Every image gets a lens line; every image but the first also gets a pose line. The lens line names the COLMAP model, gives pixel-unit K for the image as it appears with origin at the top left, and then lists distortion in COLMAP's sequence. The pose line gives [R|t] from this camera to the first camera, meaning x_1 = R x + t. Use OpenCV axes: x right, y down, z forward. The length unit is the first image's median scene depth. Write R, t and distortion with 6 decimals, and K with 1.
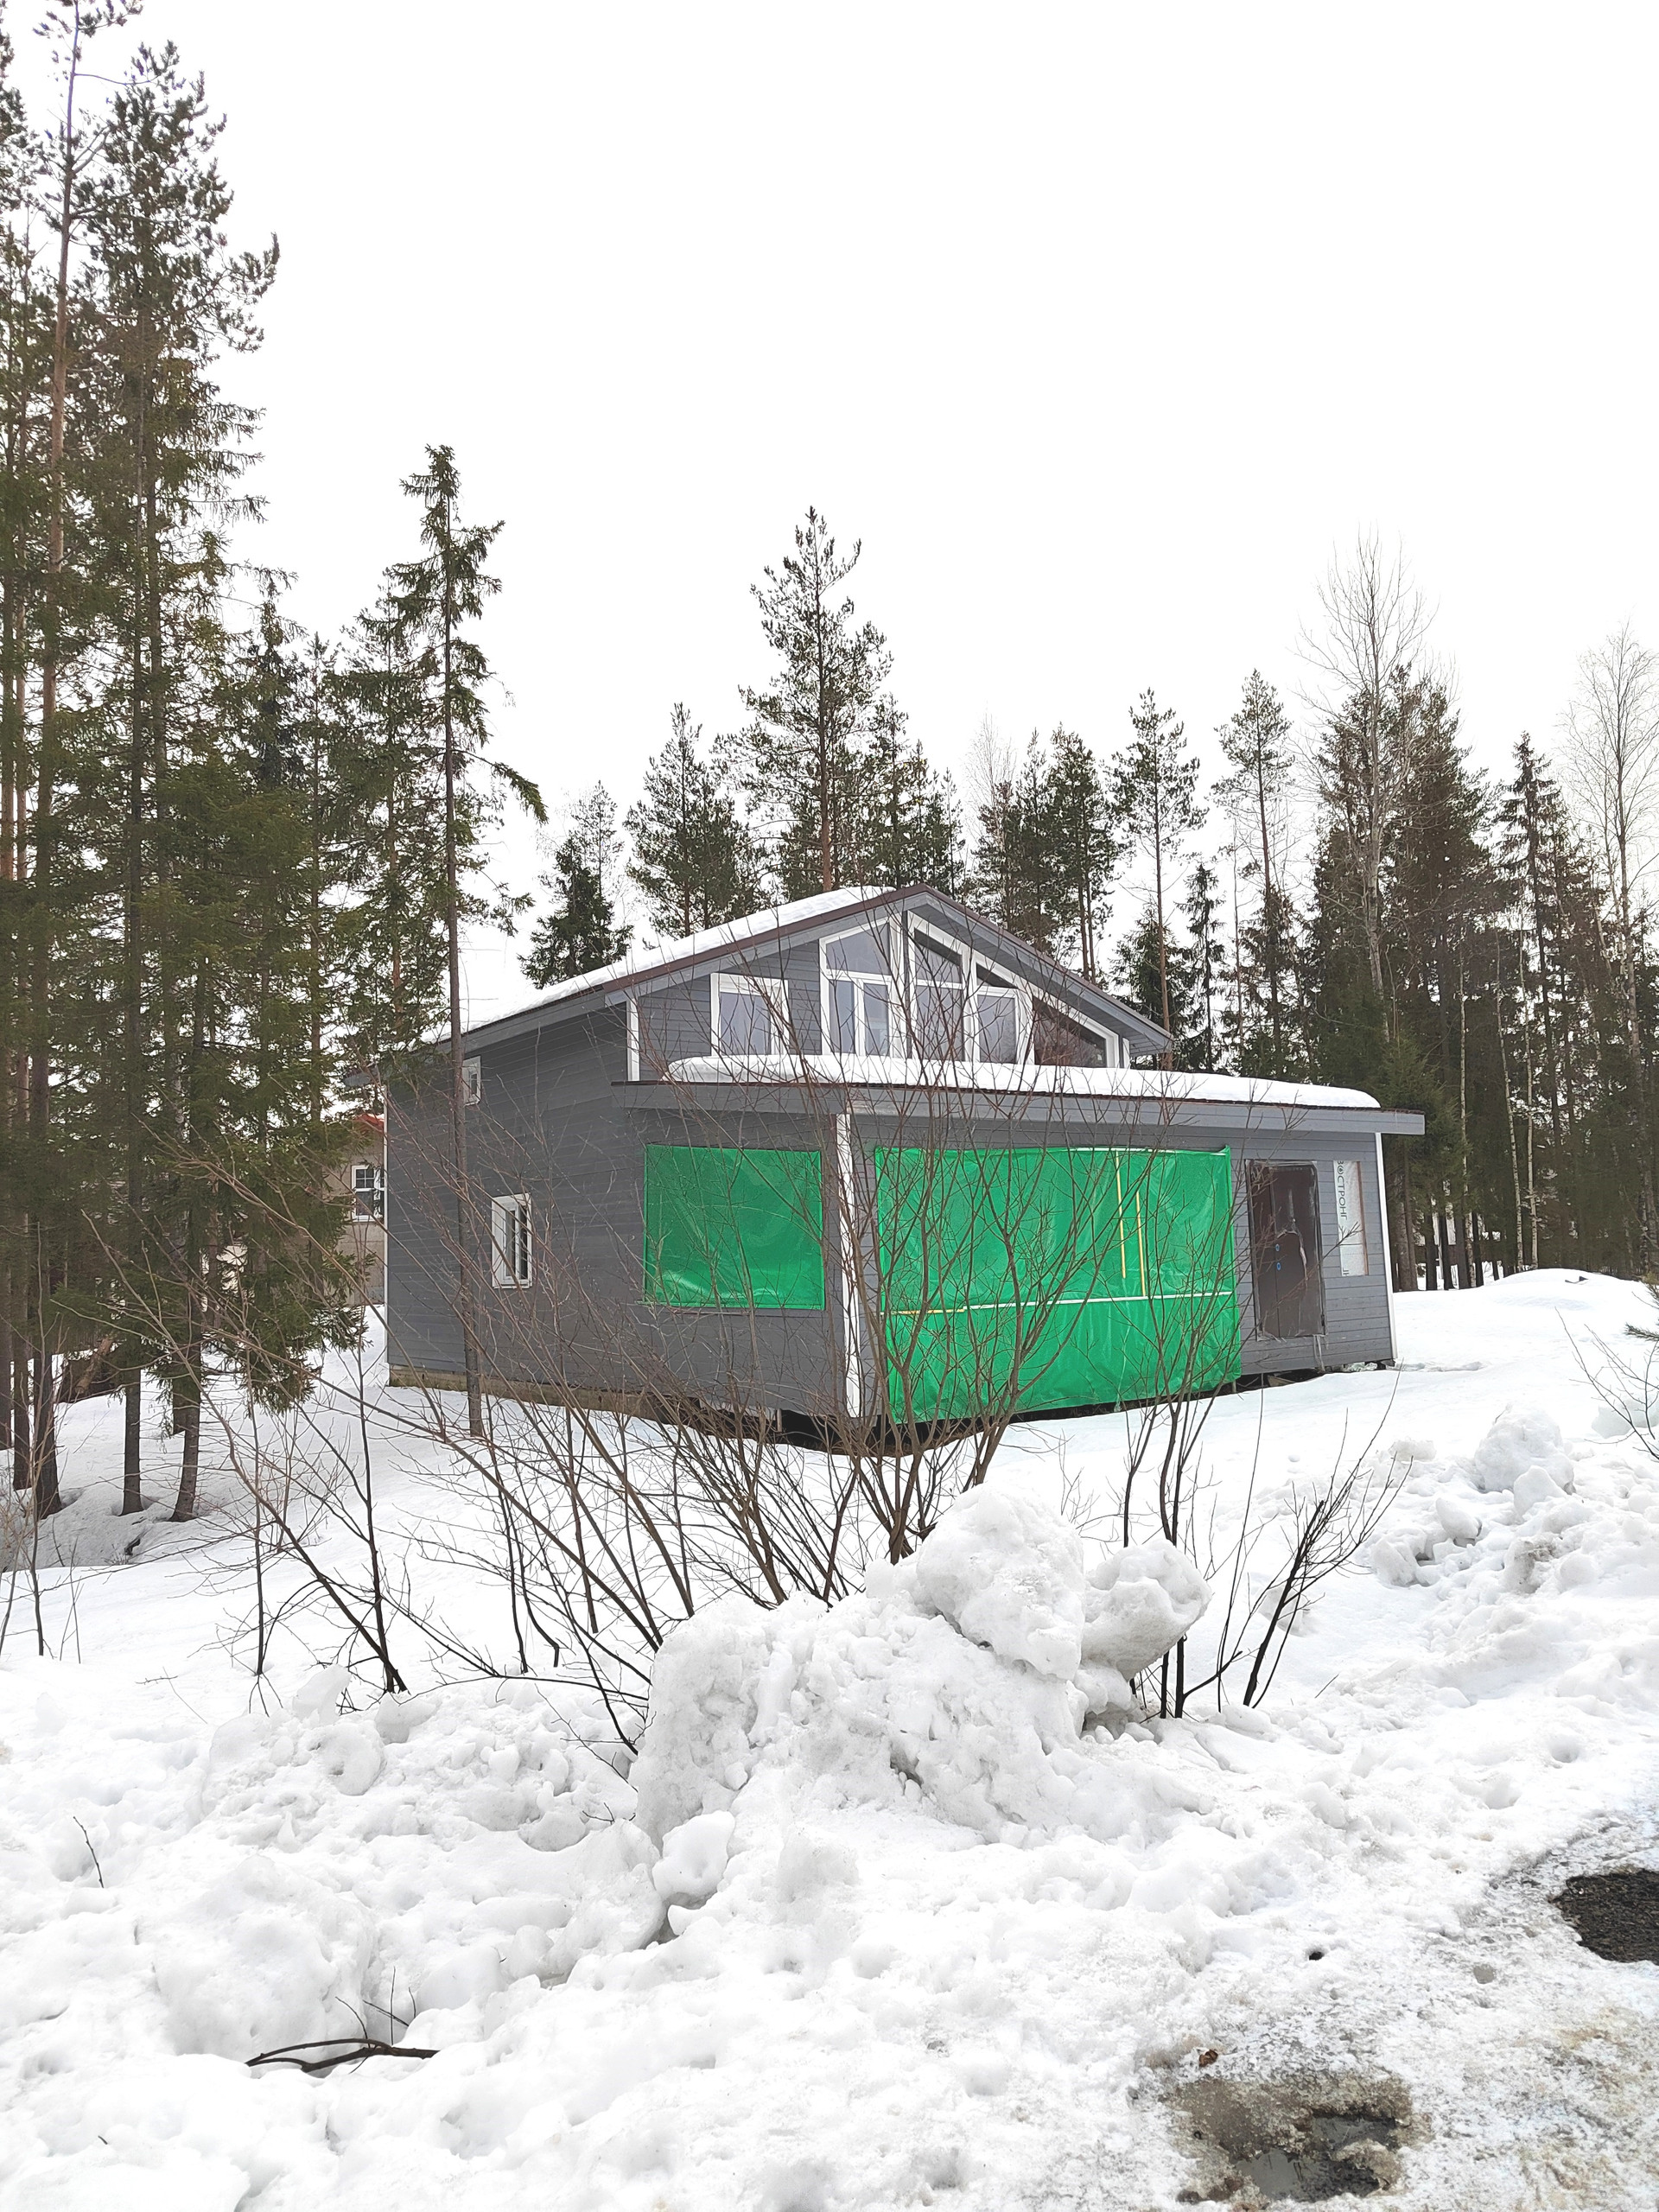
lens RADIAL K [[1472.8, 0, 820.4], [0, 1472.8, 1107.4], [0, 0, 1]] dist [0.042479, -0.025157]
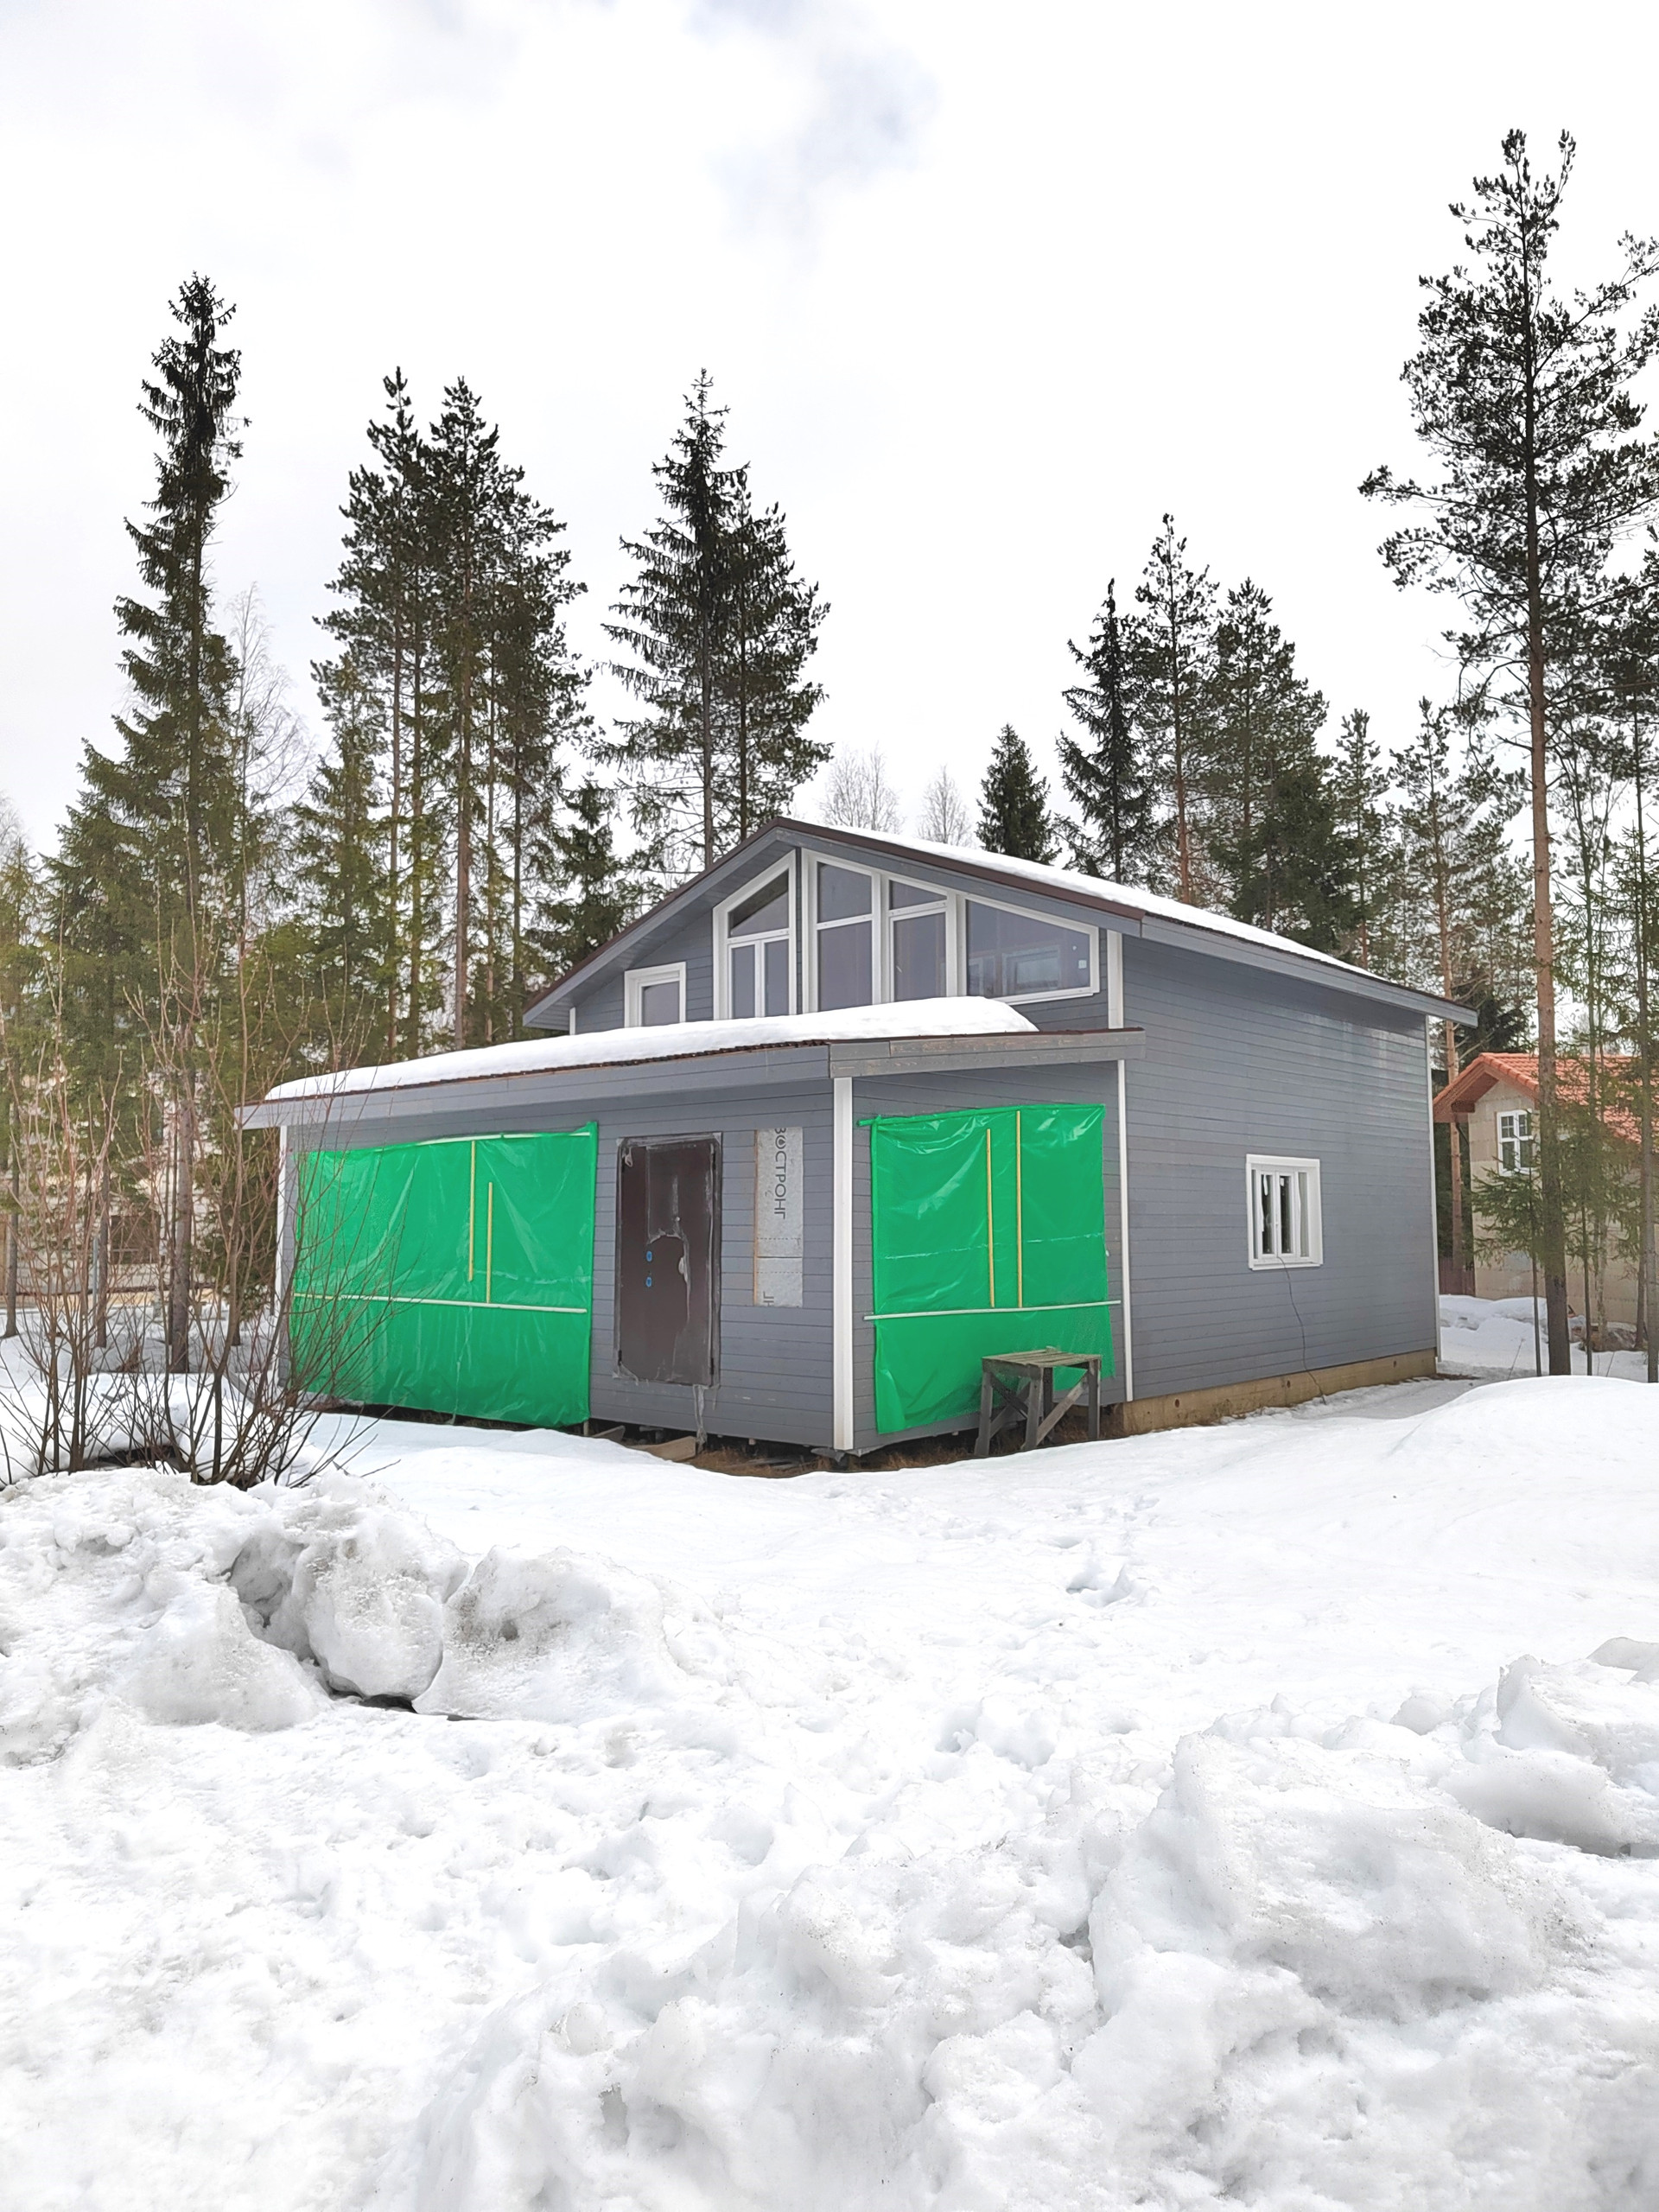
lens RADIAL K [[1472.8, 0, 820.4], [0, 1472.8, 1107.4], [0, 0, 1]] dist [0.042479, -0.025157]
pose [[0.214301, -0.045868, -0.975690, 0.491524], [0.090581, 0.995526, -0.026905, 0.023181], [0.972559, -0.082613, 0.217496, 0.439209]]
